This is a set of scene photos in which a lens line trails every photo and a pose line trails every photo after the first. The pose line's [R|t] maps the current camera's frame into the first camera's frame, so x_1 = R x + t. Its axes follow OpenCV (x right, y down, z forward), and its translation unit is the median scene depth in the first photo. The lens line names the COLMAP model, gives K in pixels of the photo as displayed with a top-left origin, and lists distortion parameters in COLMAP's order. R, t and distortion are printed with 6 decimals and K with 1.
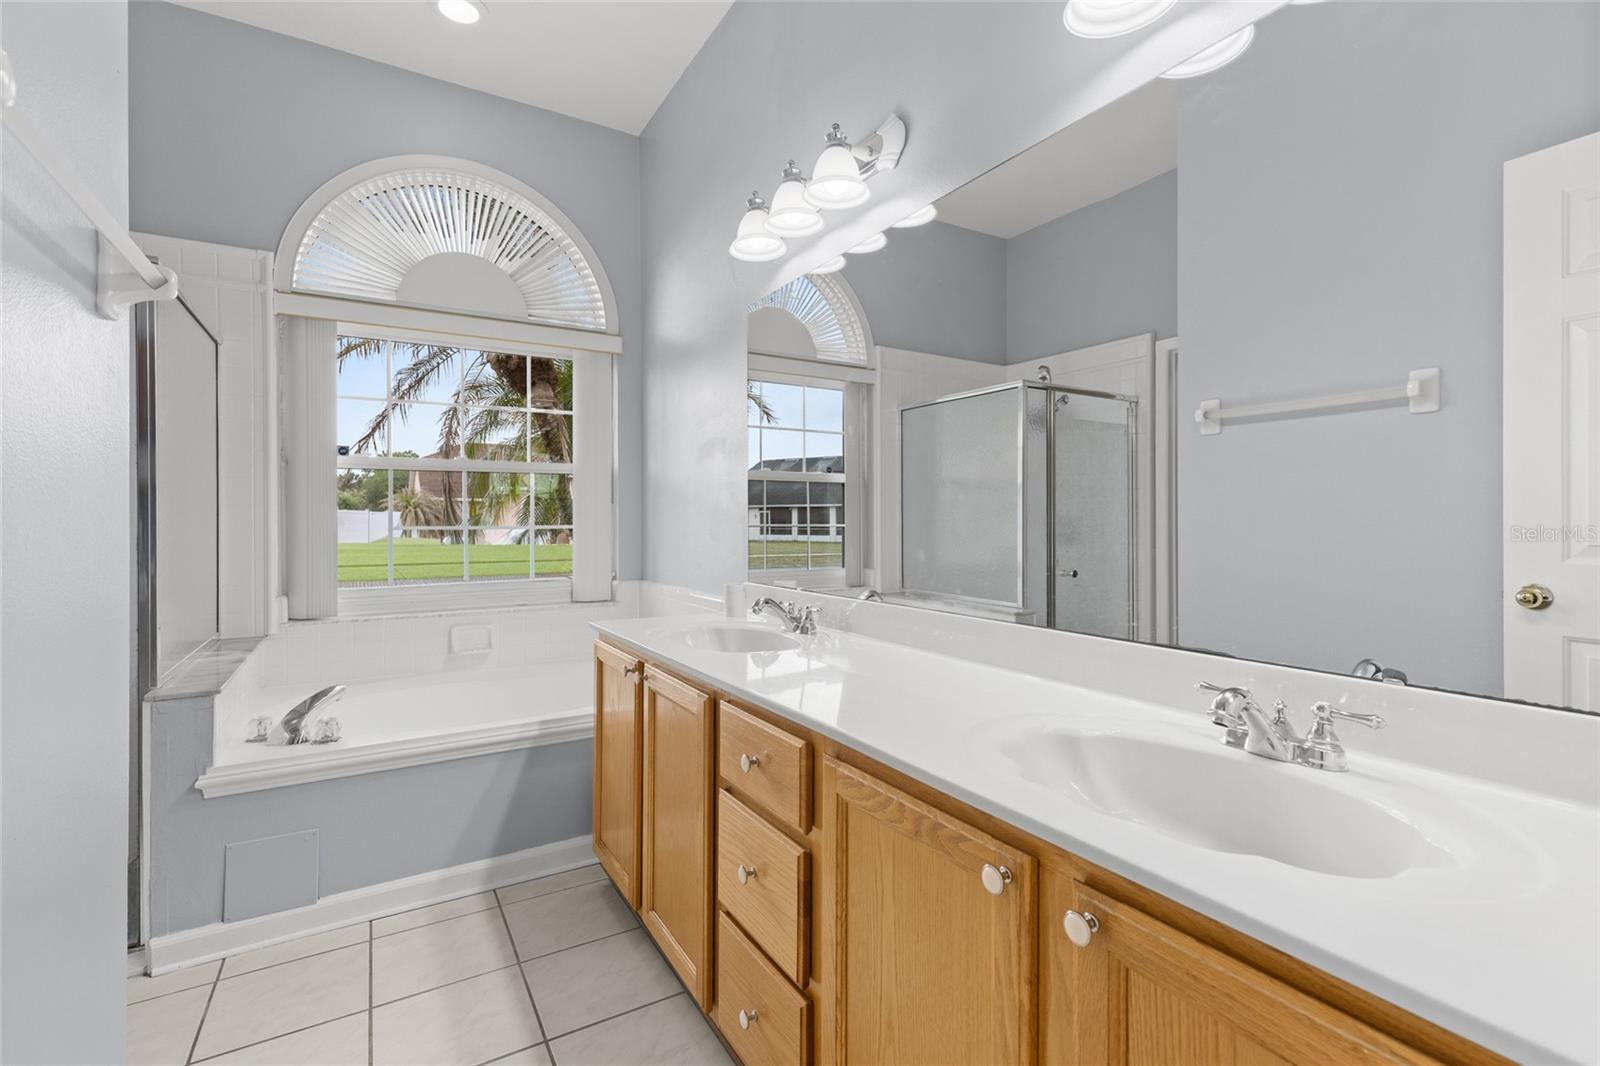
lens RADIAL K [[719.9, 0, 805.2], [0, 719.9, 533.0], [0, 0, 1]] dist [0.002381, 0.000047]
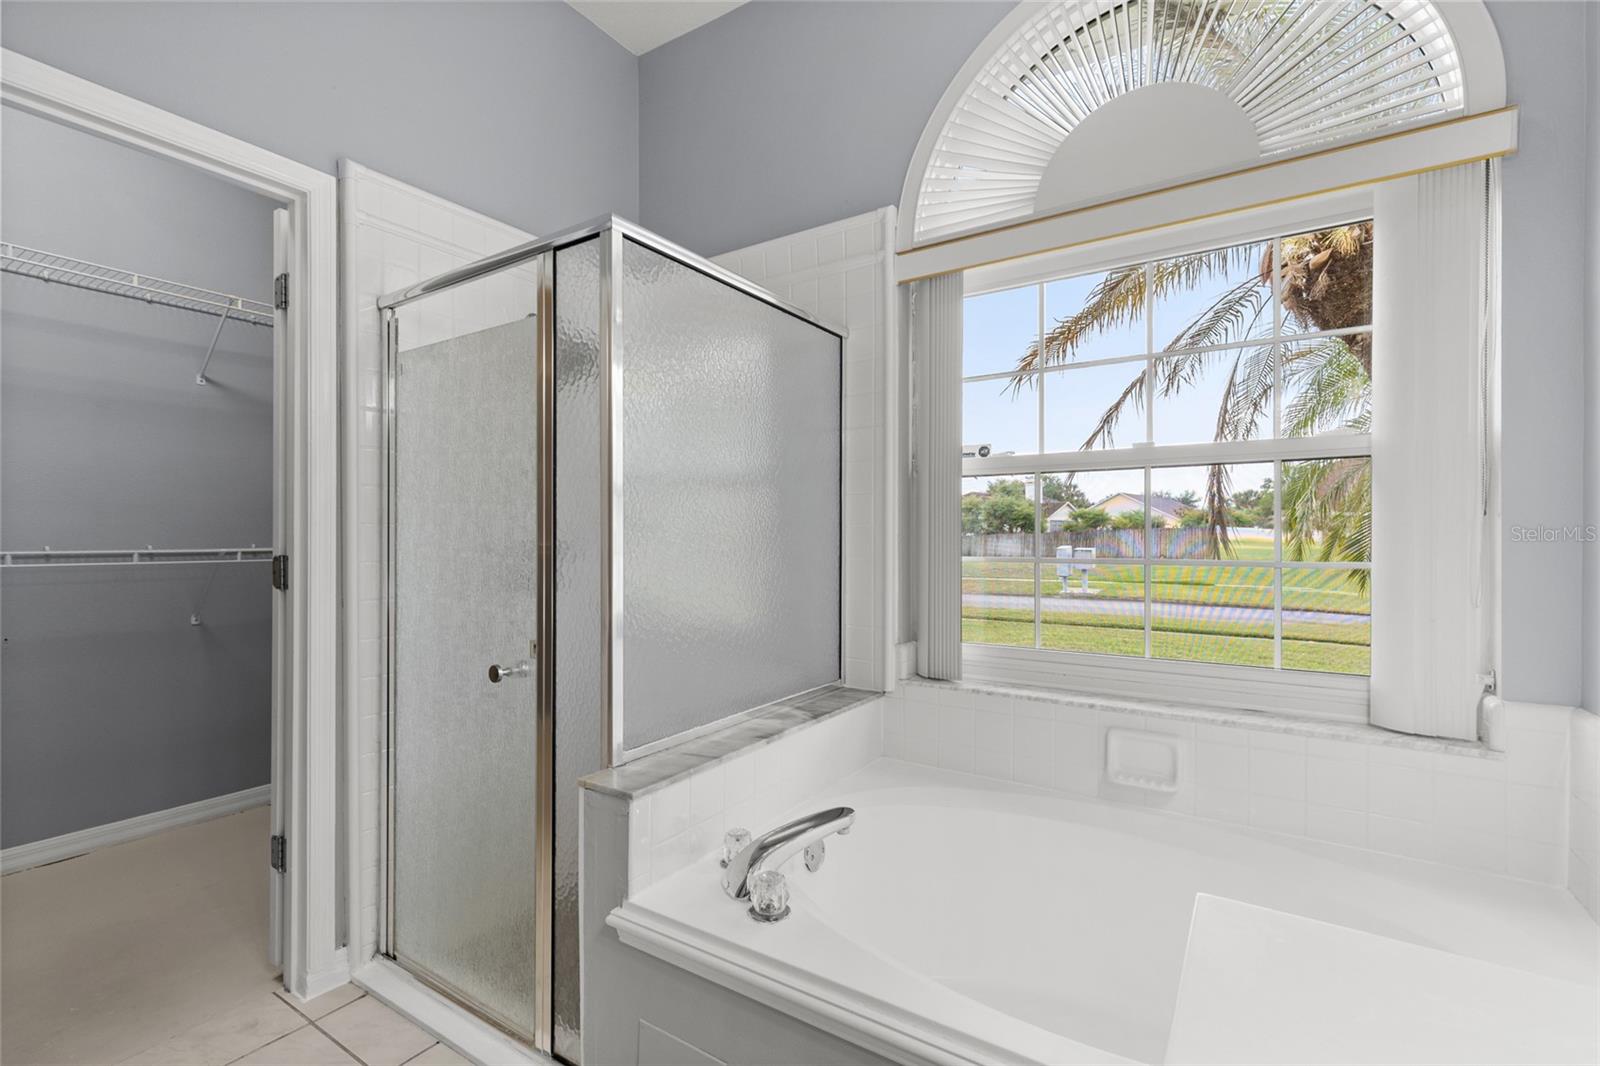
lens RADIAL K [[719.9, 0, 805.2], [0, 719.9, 533.0], [0, 0, 1]] dist [0.002381, 0.000047]
pose [[0.432703, -0.004807, -0.901524, -0.065097], [-0.016781, 0.999770, -0.013385, -0.017994], [0.901380, 0.020920, 0.432523, 0.508691]]
